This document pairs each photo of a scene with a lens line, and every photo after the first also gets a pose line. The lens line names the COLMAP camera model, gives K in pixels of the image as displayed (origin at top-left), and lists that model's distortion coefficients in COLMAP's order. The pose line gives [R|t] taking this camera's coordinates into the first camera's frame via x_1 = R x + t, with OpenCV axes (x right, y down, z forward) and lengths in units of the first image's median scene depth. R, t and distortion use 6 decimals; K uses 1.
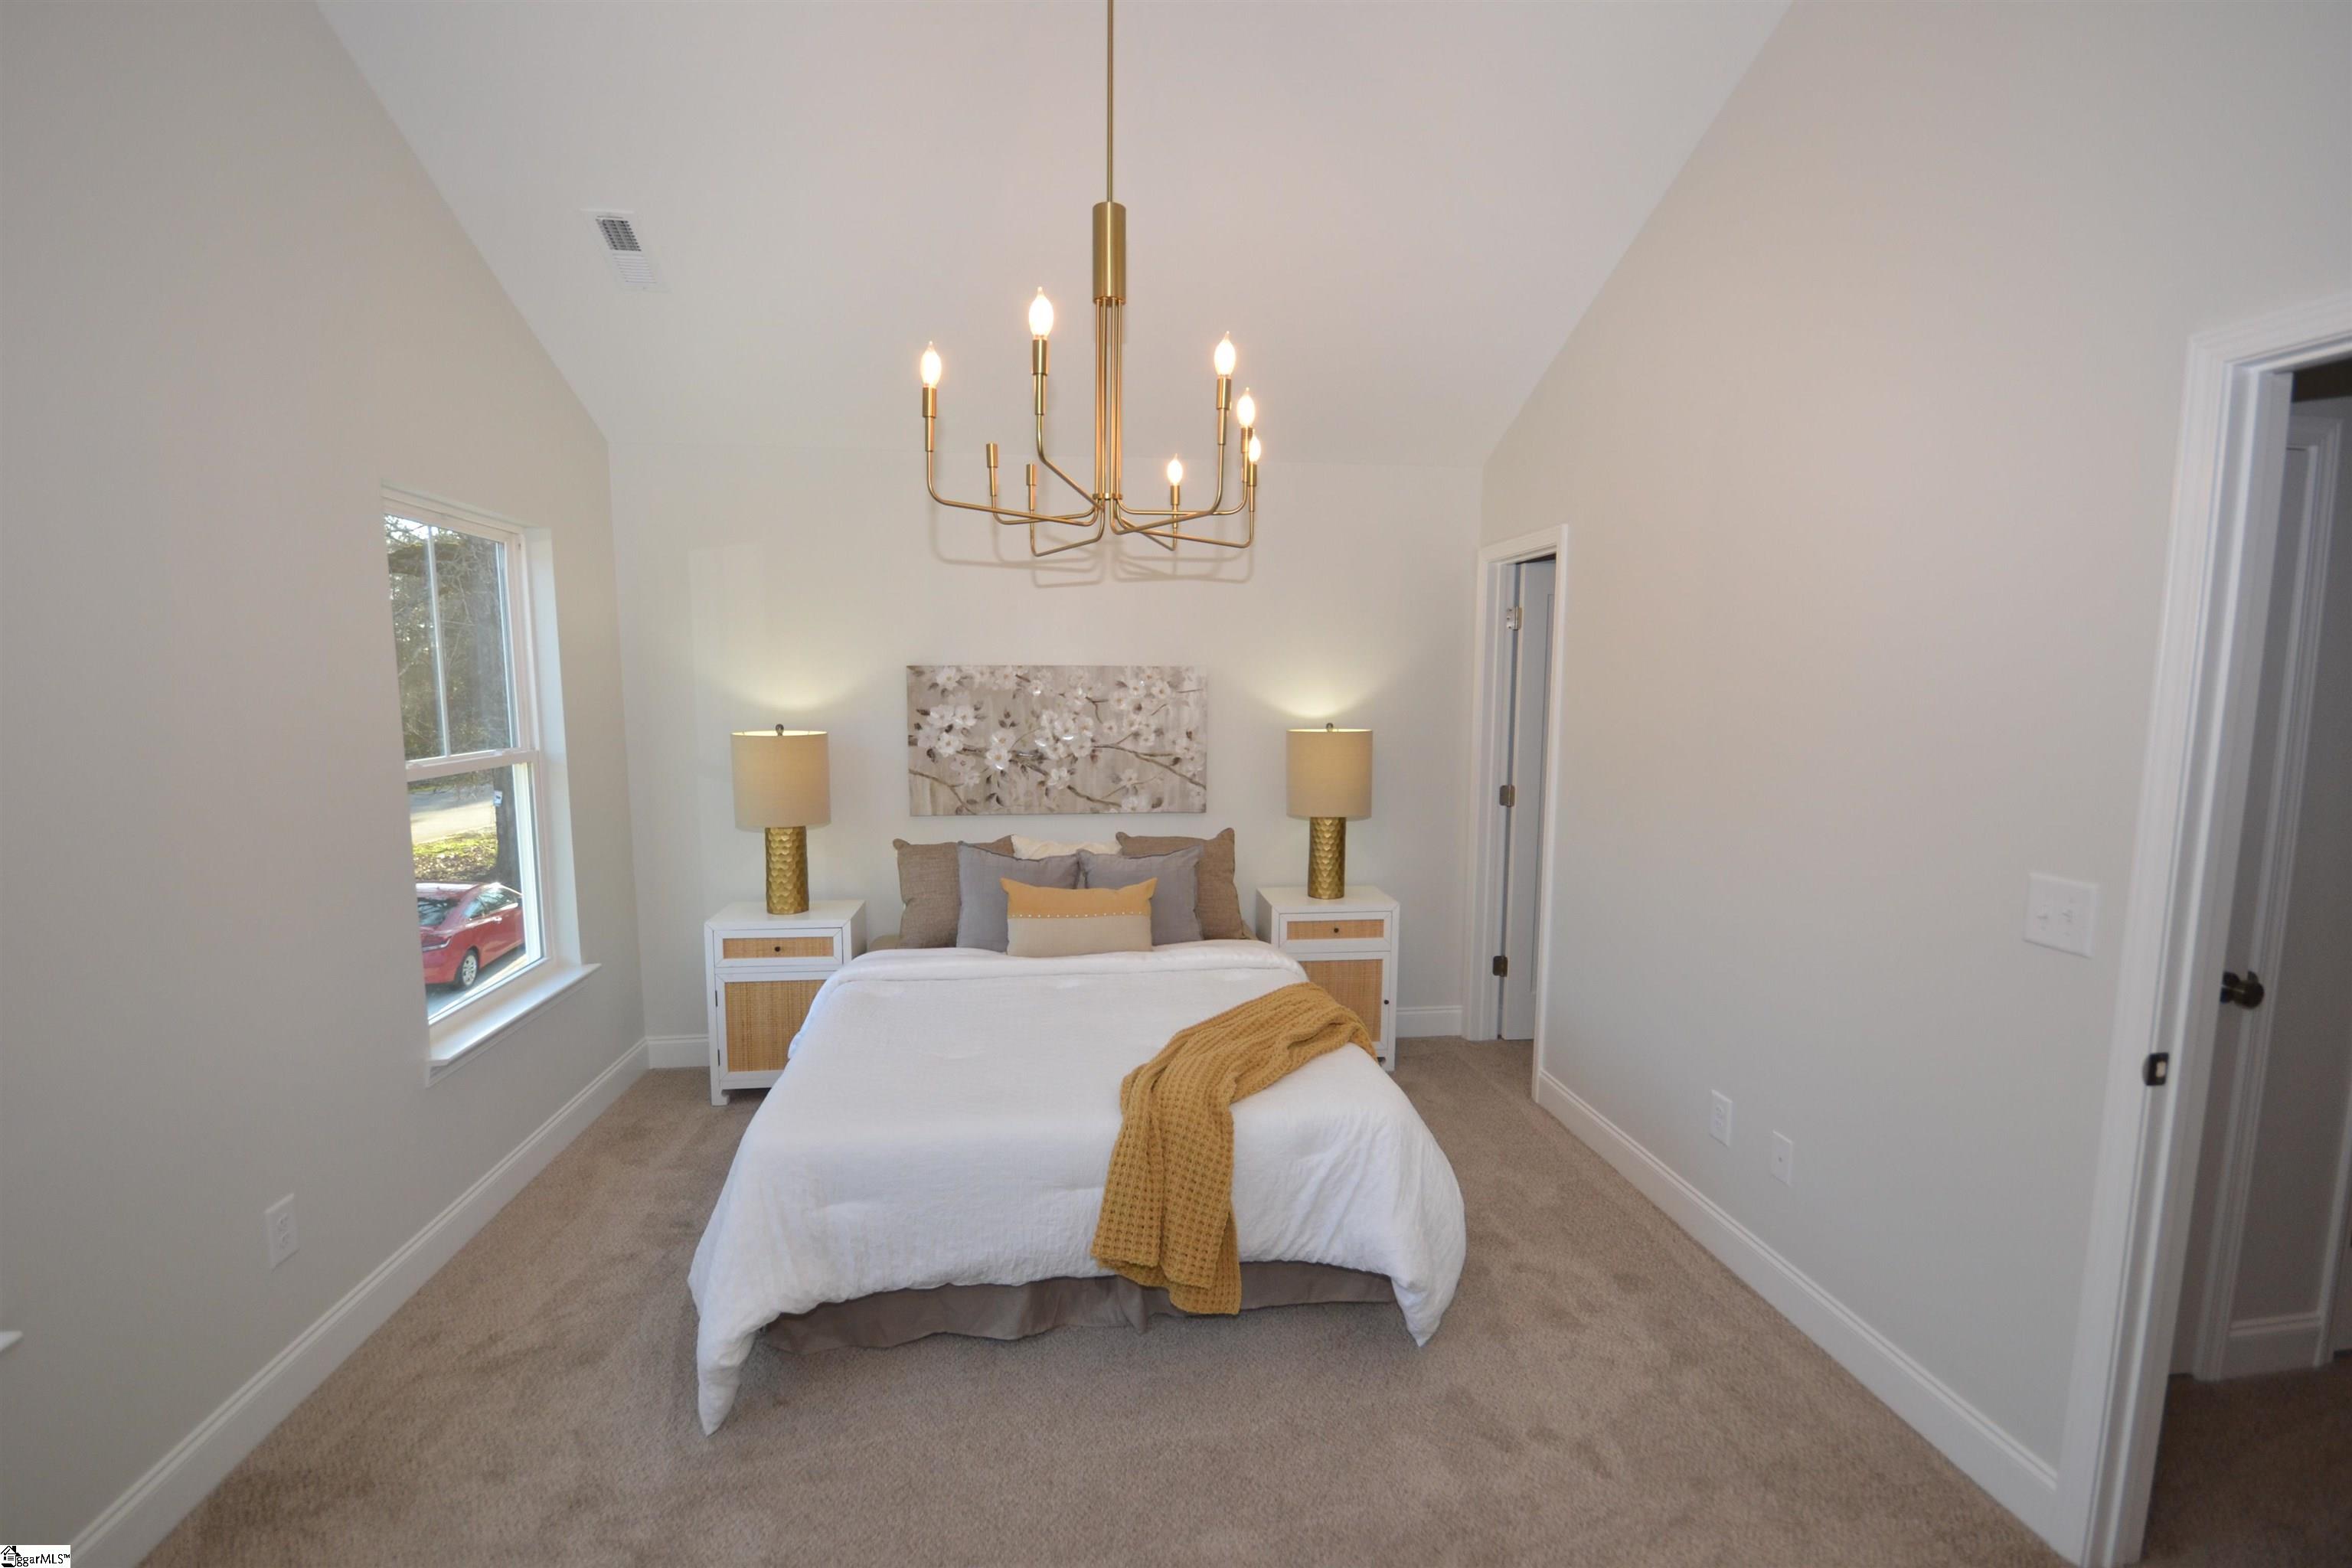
lens RADIAL K [[1055.0, 0, 1179.6], [0, 1055.0, 800.7], [0, 0, 1]] dist [0.000499, -0.005914]
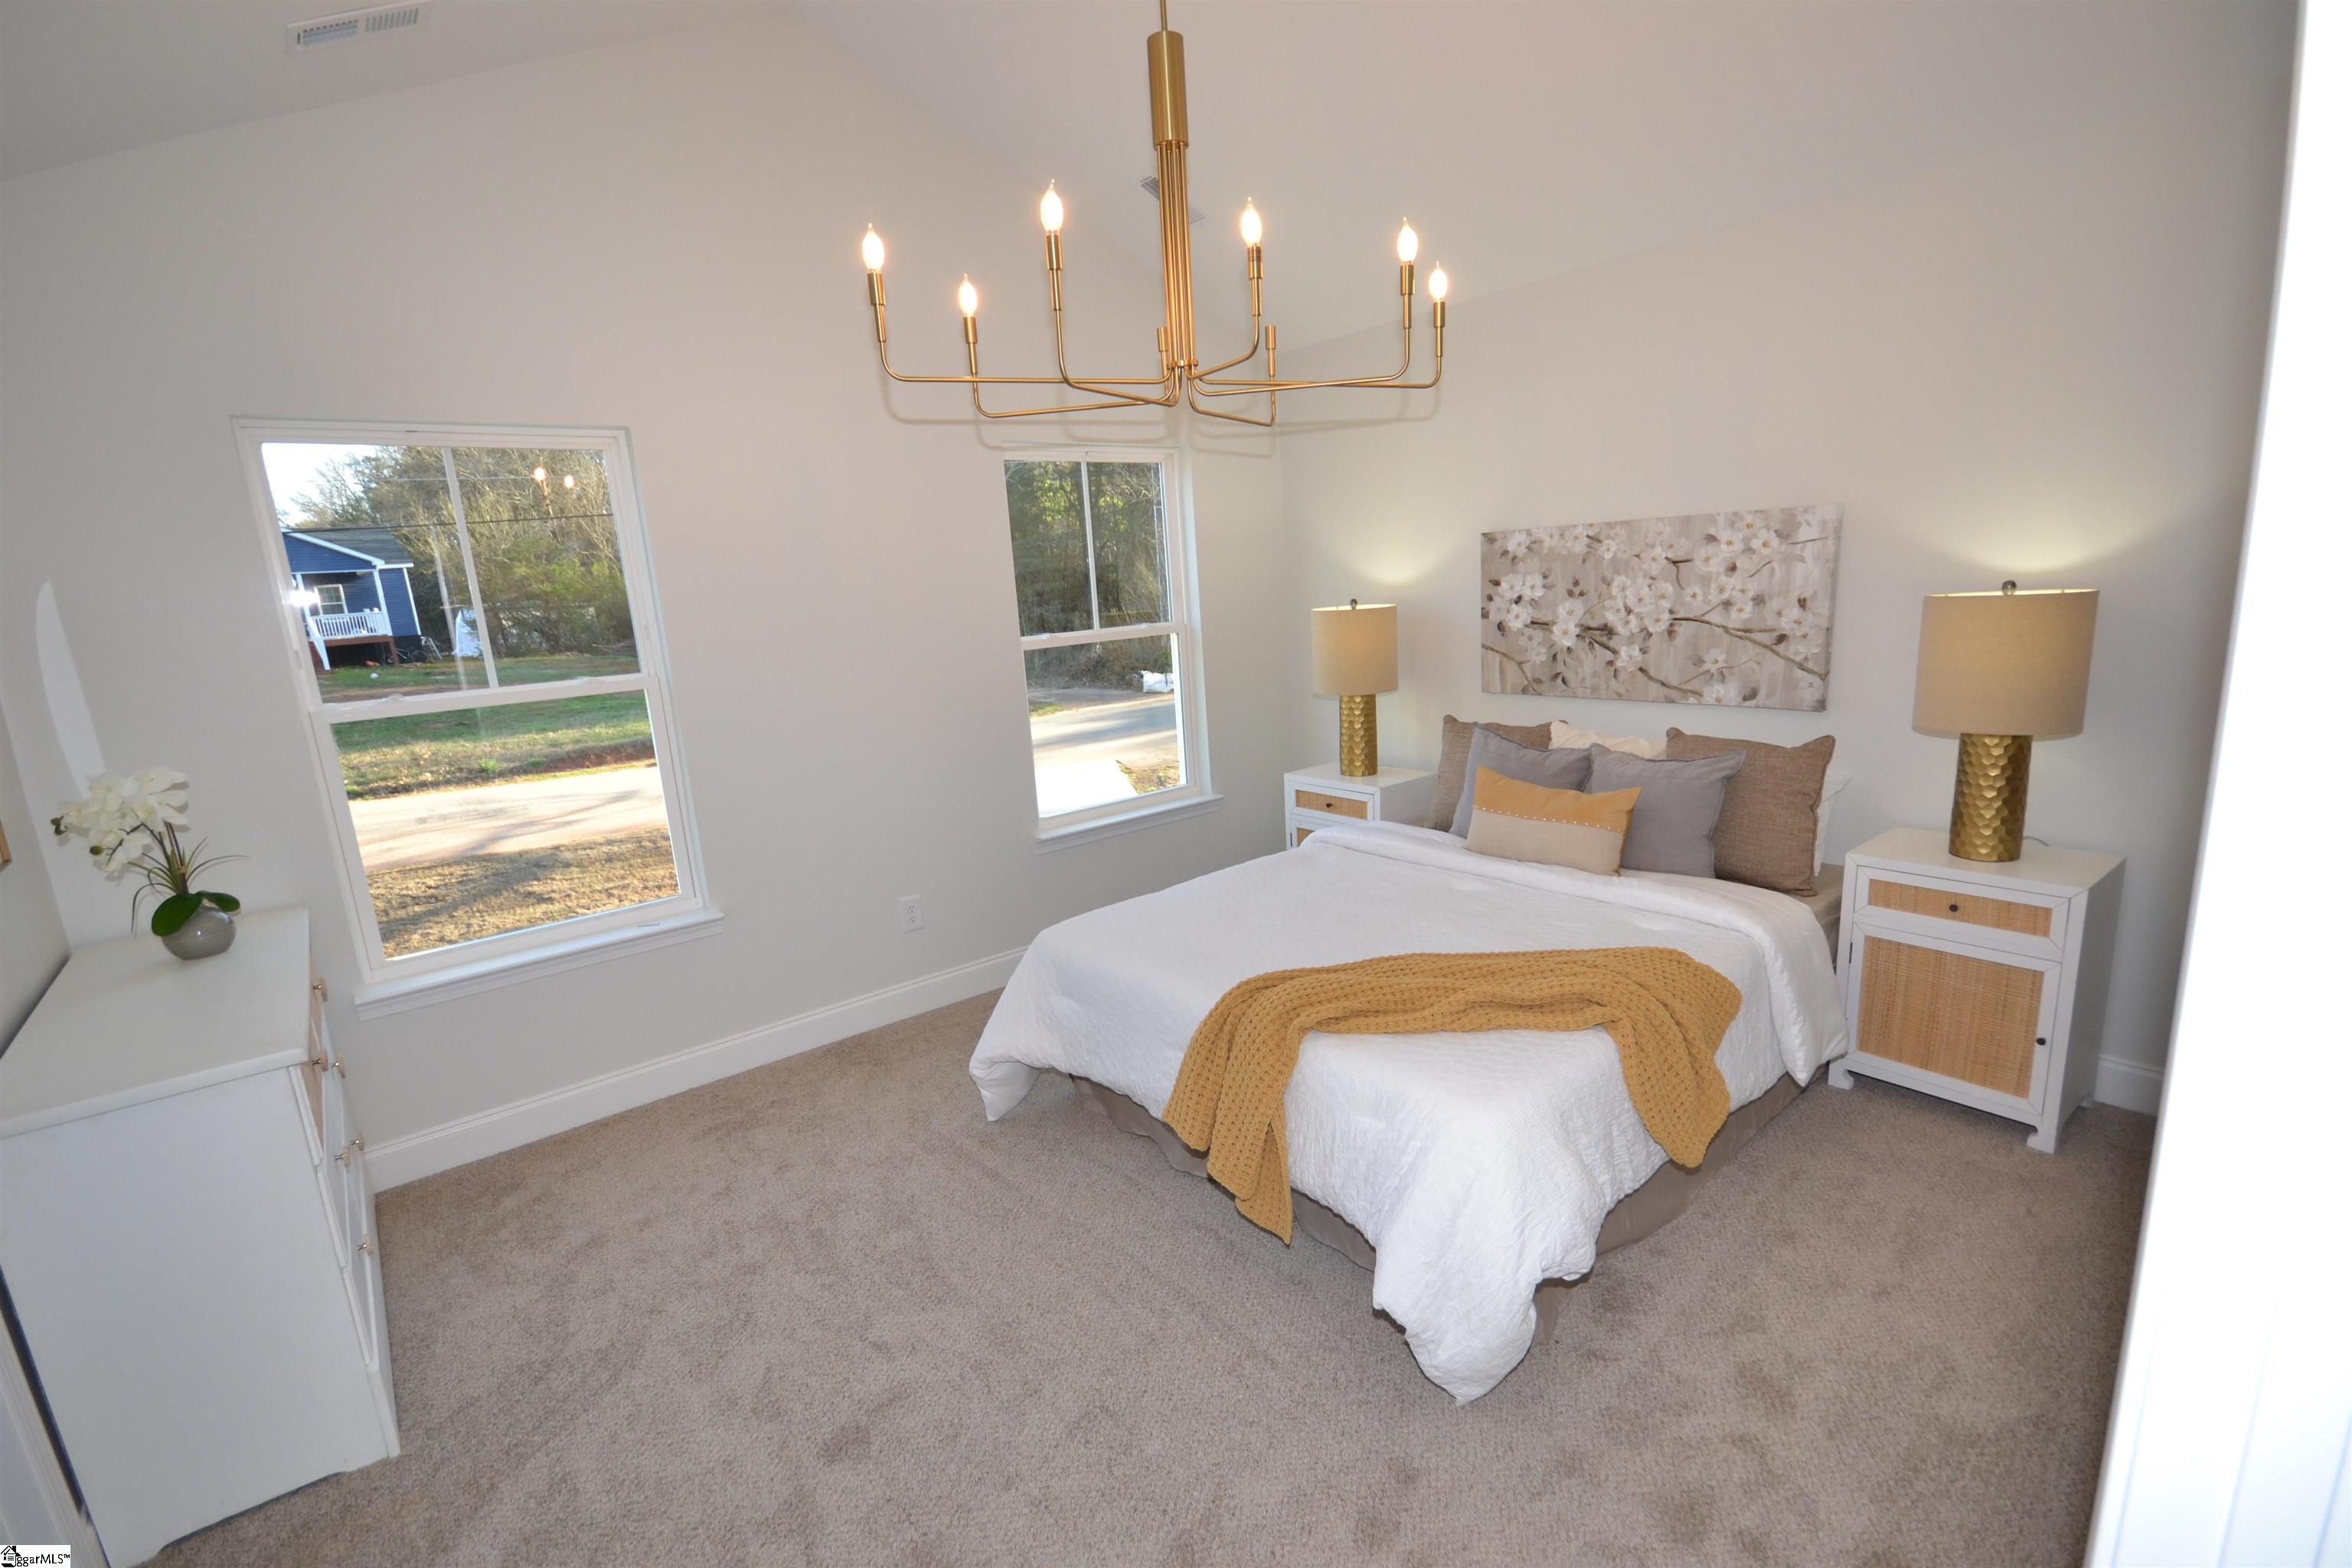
lens RADIAL K [[1055.0, 0, 1179.6], [0, 1055.0, 800.7], [0, 0, 1]] dist [0.000499, -0.005914]
pose [[0.529451, 0.144056, -0.836020, 0.416131], [-0.033698, 0.988270, 0.148950, -0.021958], [0.847671, -0.050689, 0.528096, 0.251639]]
